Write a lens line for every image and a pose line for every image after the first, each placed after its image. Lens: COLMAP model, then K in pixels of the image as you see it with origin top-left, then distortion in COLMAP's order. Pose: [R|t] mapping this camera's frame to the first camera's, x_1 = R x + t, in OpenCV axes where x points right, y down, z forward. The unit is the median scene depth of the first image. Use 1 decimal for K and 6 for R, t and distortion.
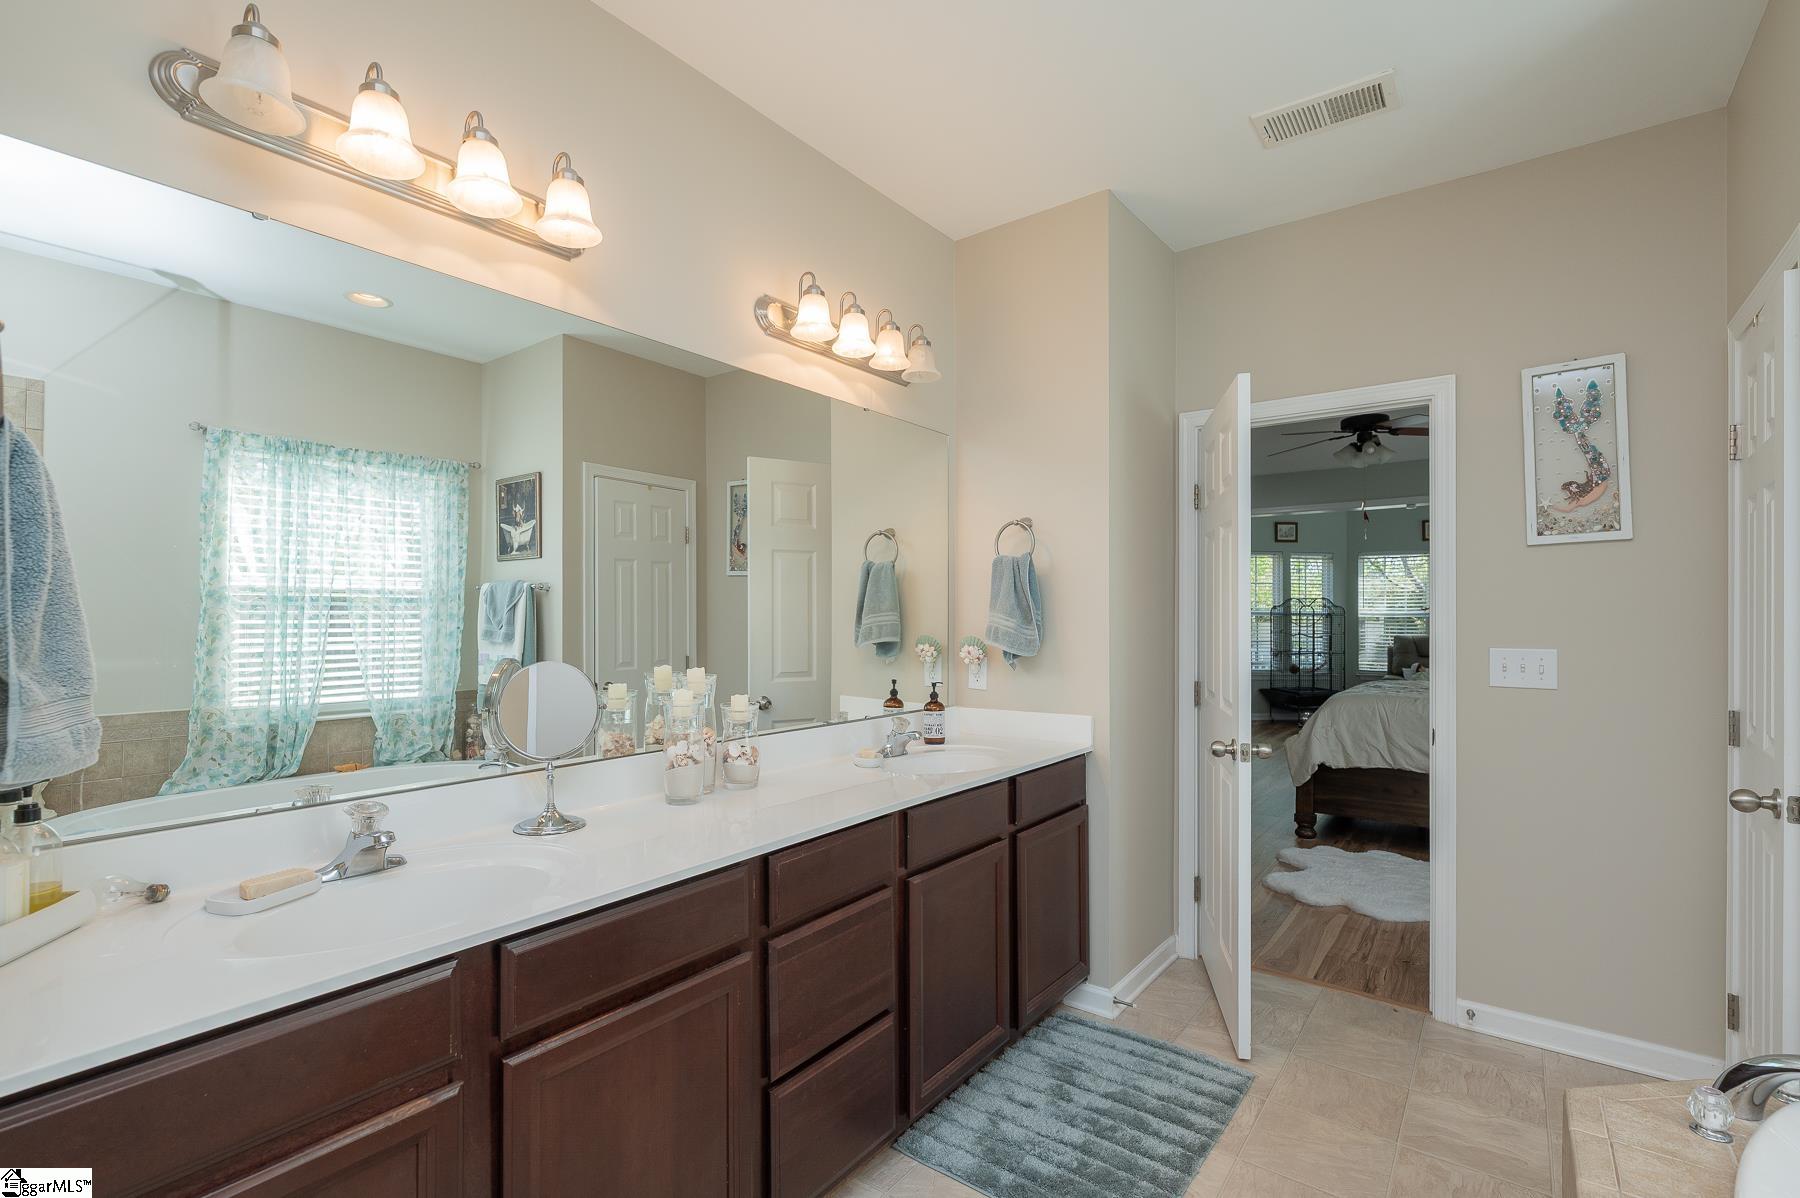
lens RADIAL K [[823.3, 0, 894.3], [0, 823.3, 607.4], [0, 0, 1]] dist [0.001700, 0.000088]
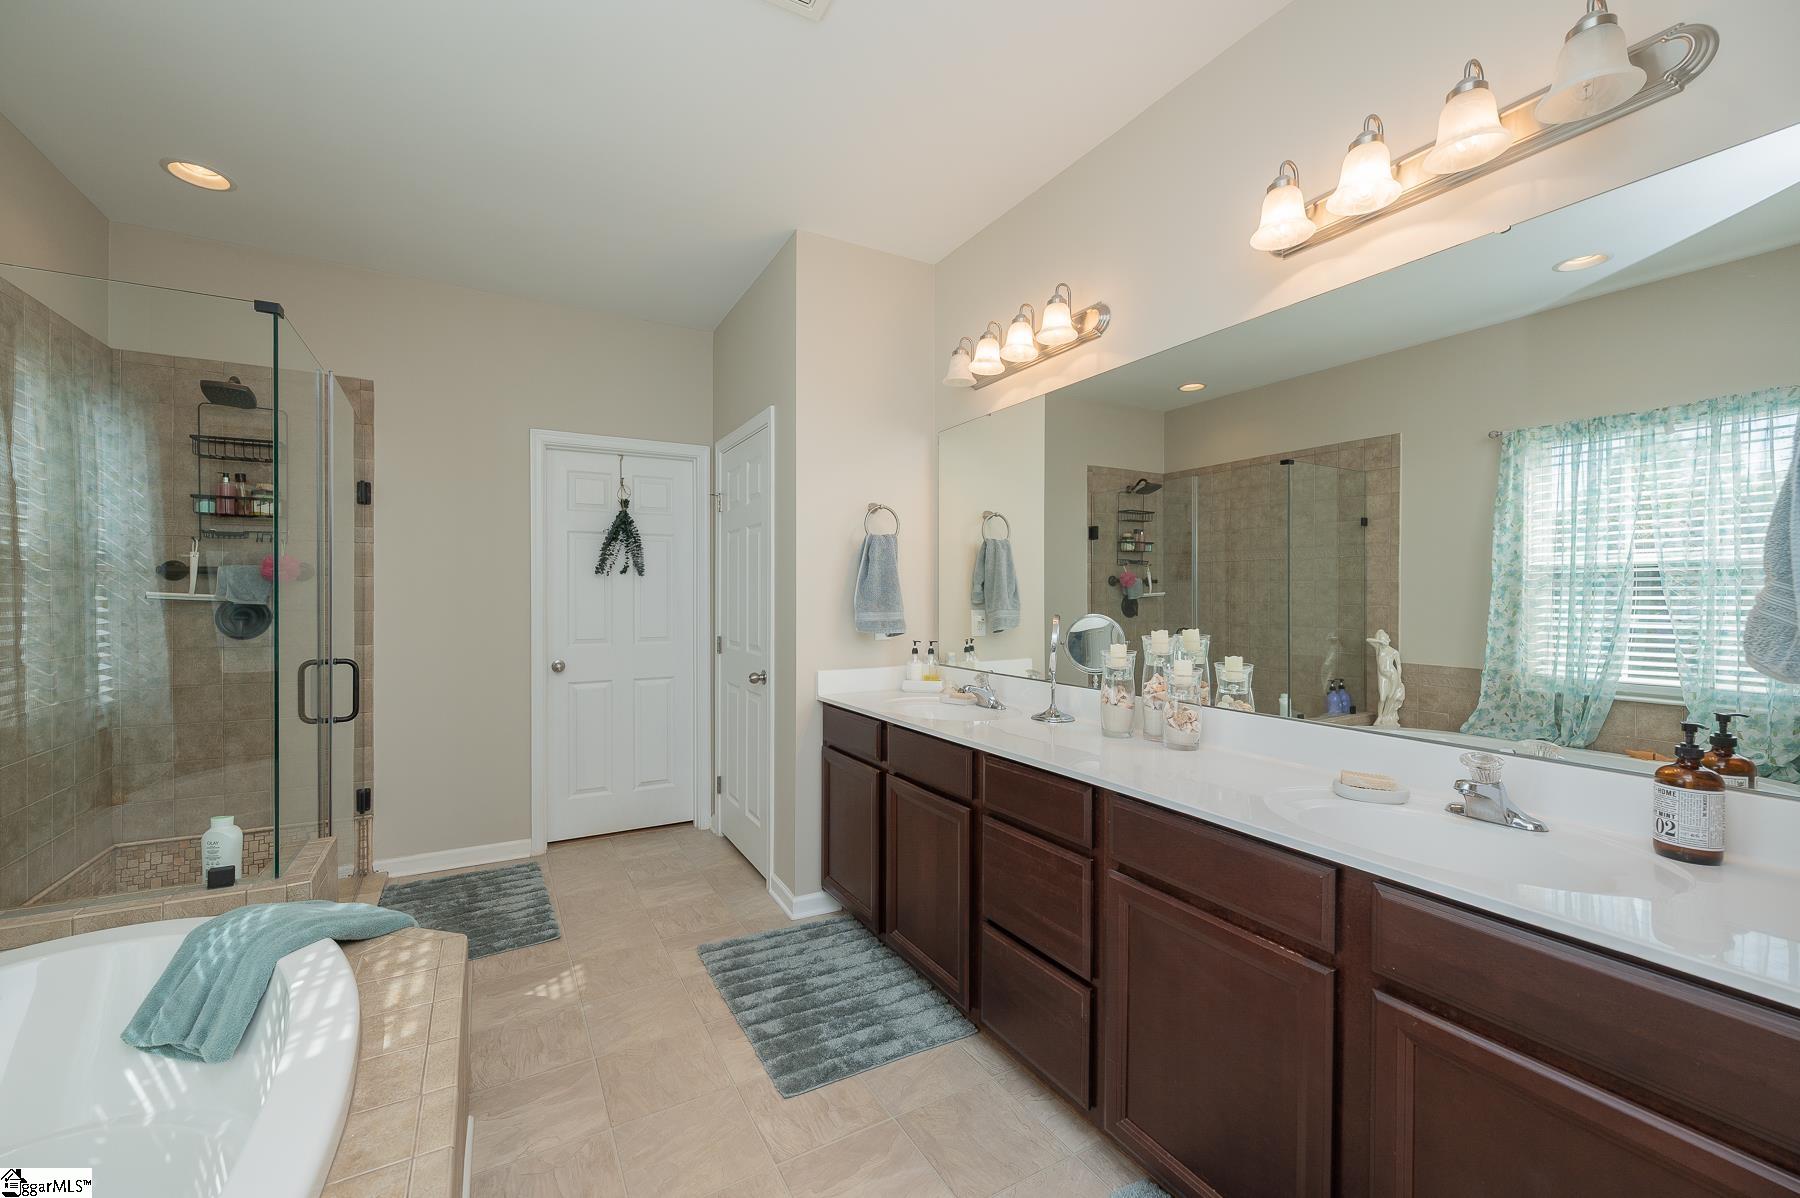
lens RADIAL K [[721.3, 0, 893.0], [0, 721.3, 600.9], [0, 0, 1]] dist [-0.006041, -0.000432]
pose [[-0.391651, 0.001667, -0.920112, 0.626901], [0.000092, 0.999998, 0.001773, 0.028956], [0.920114, 0.000609, -0.391651, 0.821757]]
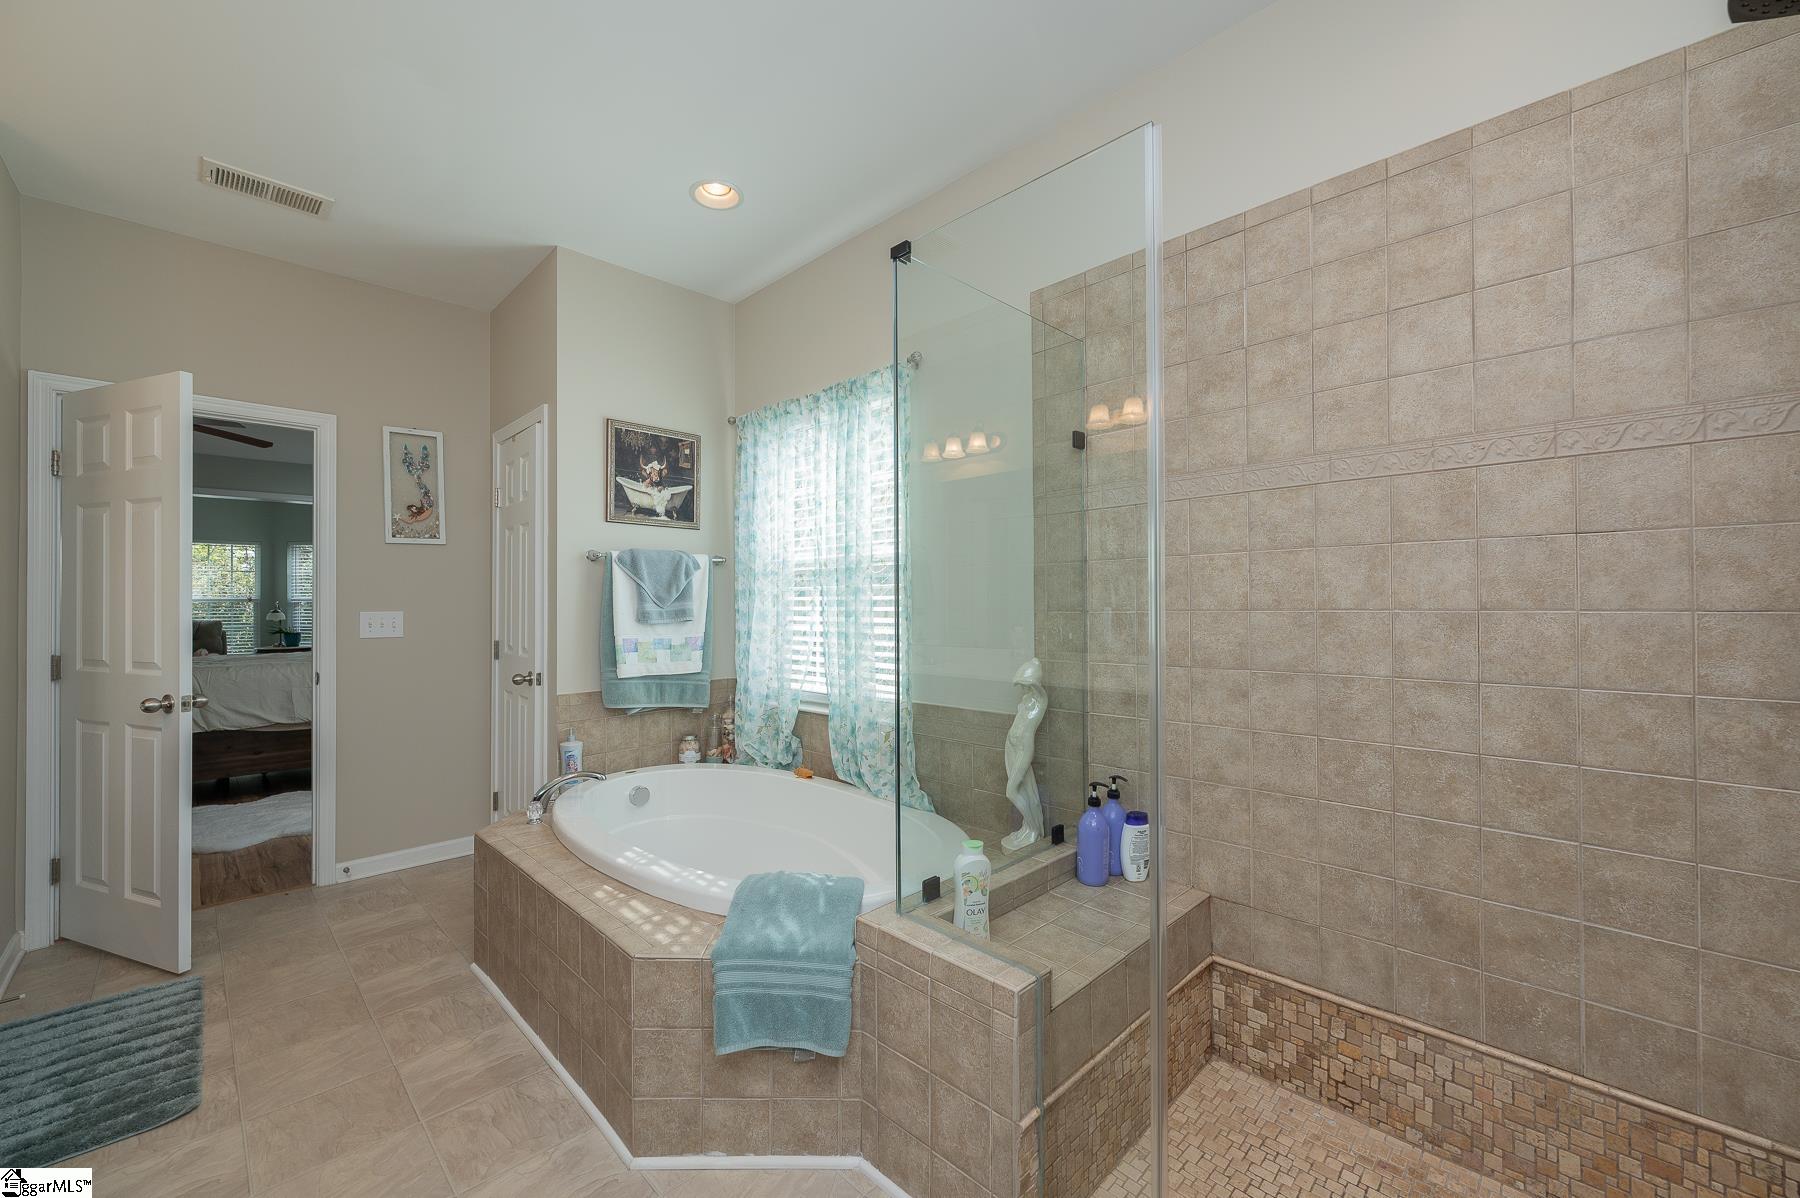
lens RADIAL K [[721.3, 0, 905.5], [0, 721.3, 595.2], [0, 0, 1]] dist [-0.006041, -0.000432]
pose [[0.126546, 0.012765, 0.991879, -0.420021], [-0.002983, 0.999918, -0.012488, 0.034206], [-0.991956, -0.001378, 0.126574, -0.110687]]
